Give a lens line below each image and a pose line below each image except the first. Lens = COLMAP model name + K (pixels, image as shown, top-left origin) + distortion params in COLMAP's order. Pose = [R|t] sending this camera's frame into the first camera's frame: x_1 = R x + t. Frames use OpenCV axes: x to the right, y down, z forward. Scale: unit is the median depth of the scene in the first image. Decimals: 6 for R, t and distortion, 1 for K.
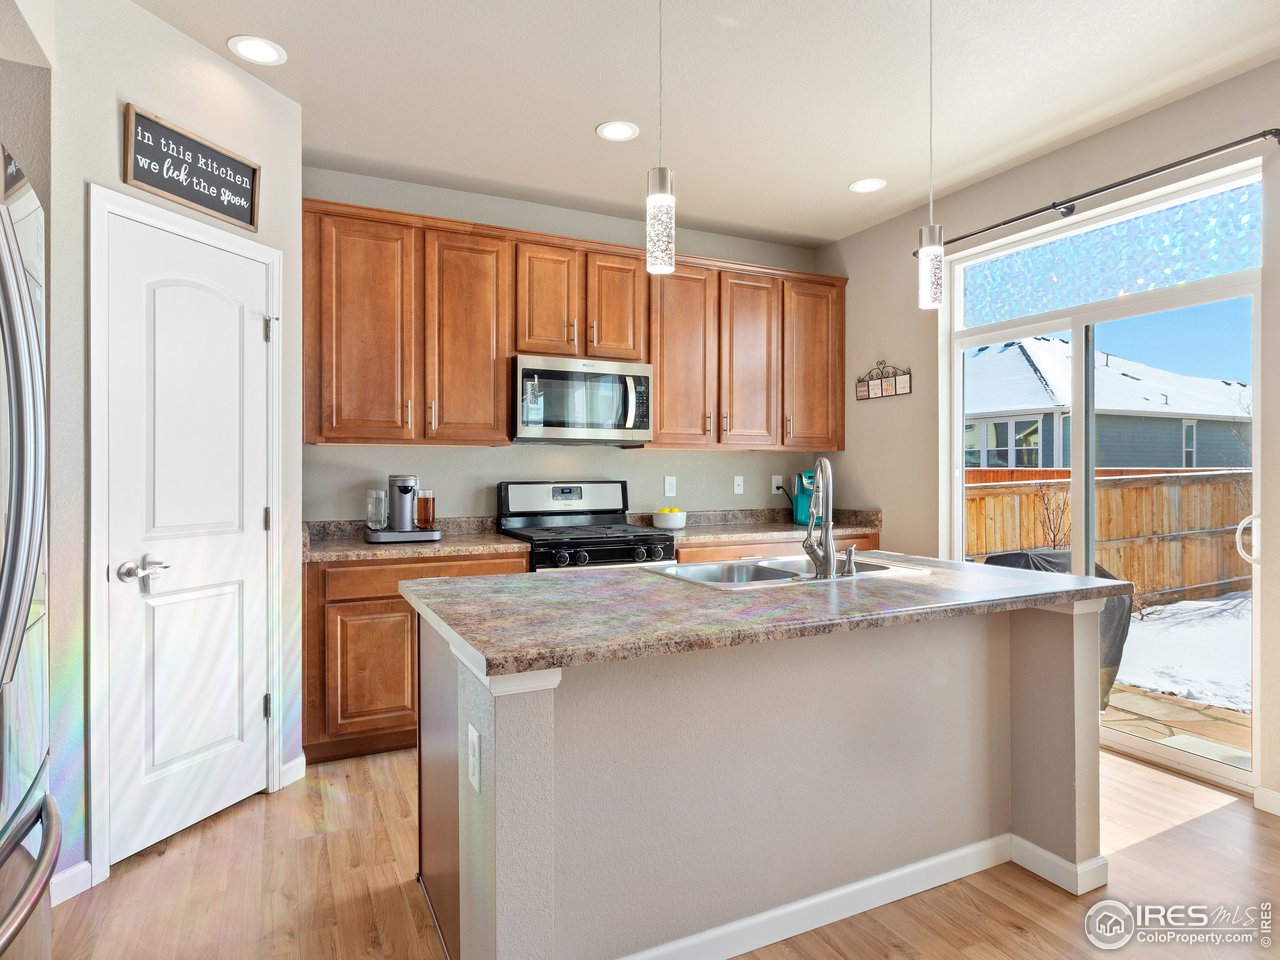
lens RADIAL K [[748.3, 0, 639.6], [0, 748.3, 472.7], [0, 0, 1]] dist [0.000270, -0.000268]
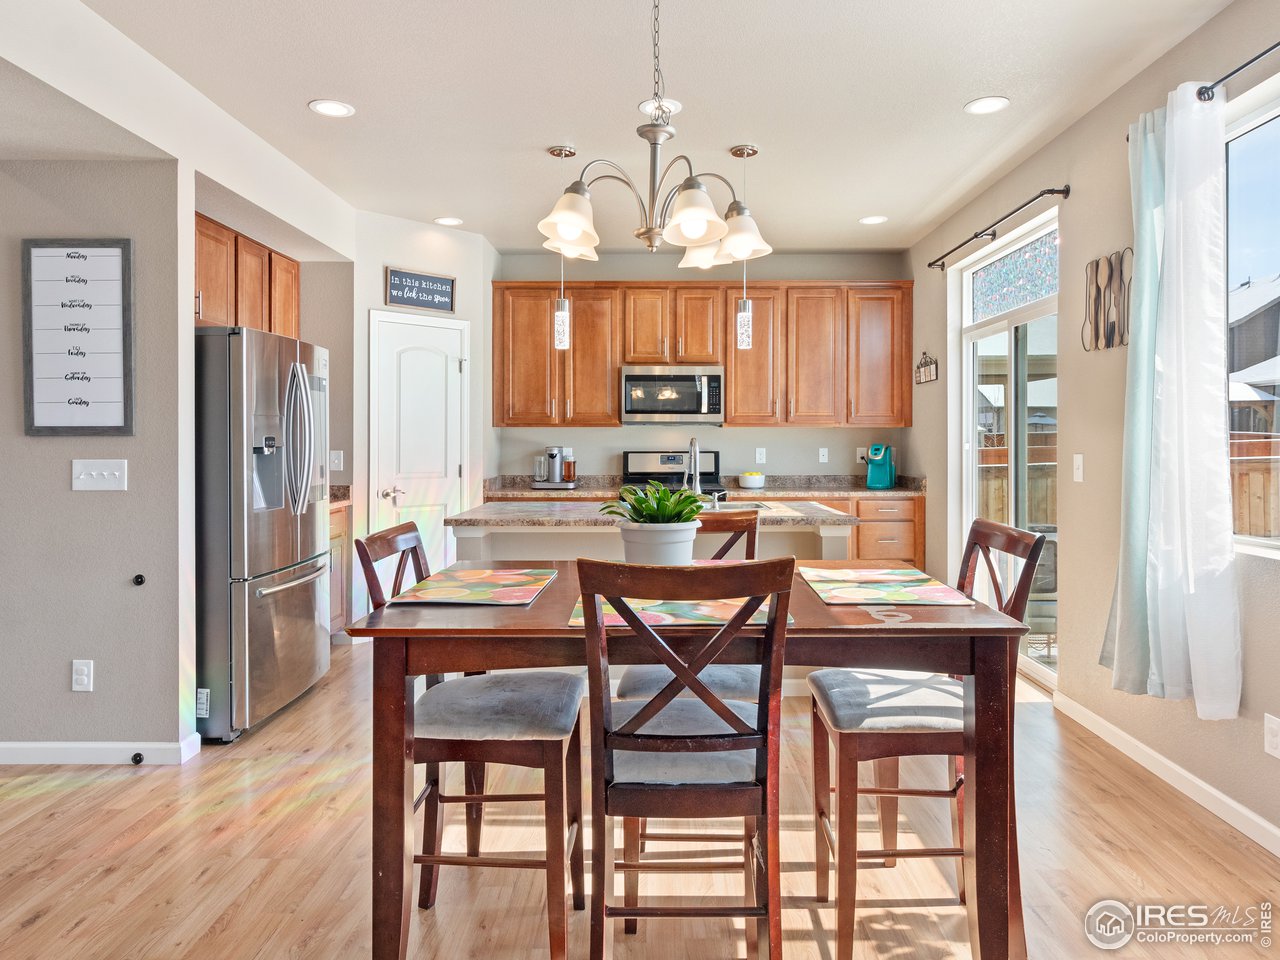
lens RADIAL K [[831.6, 0, 635.7], [0, 831.6, 432.3], [0, 0, 1]] dist [0.003095, -0.001428]
pose [[0.889012, -0.003627, -0.457869, 0.636241], [-0.000883, 0.999953, -0.009636, -0.010282], [0.457882, 0.008971, 0.888968, -0.470690]]
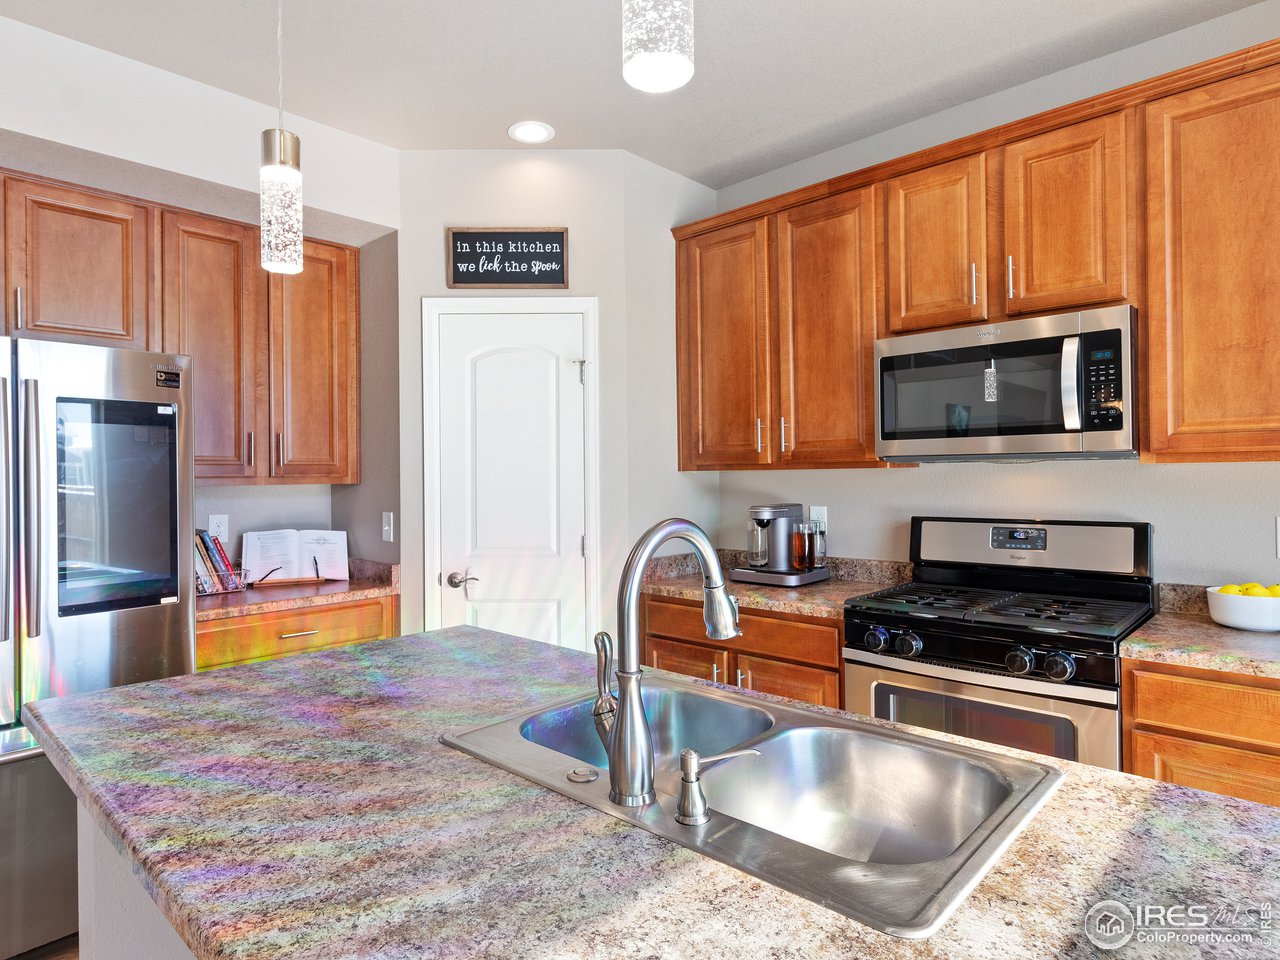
lens RADIAL K [[721.8, 0, 623.8], [0, 721.8, 470.0], [0, 0, 1]] dist [-0.002335, 0.000756]
pose [[0.339577, -0.010786, -0.940516, 0.410755], [0.009269, 0.999924, -0.008120, -0.032263], [0.940533, -0.005961, 0.339651, 0.558689]]
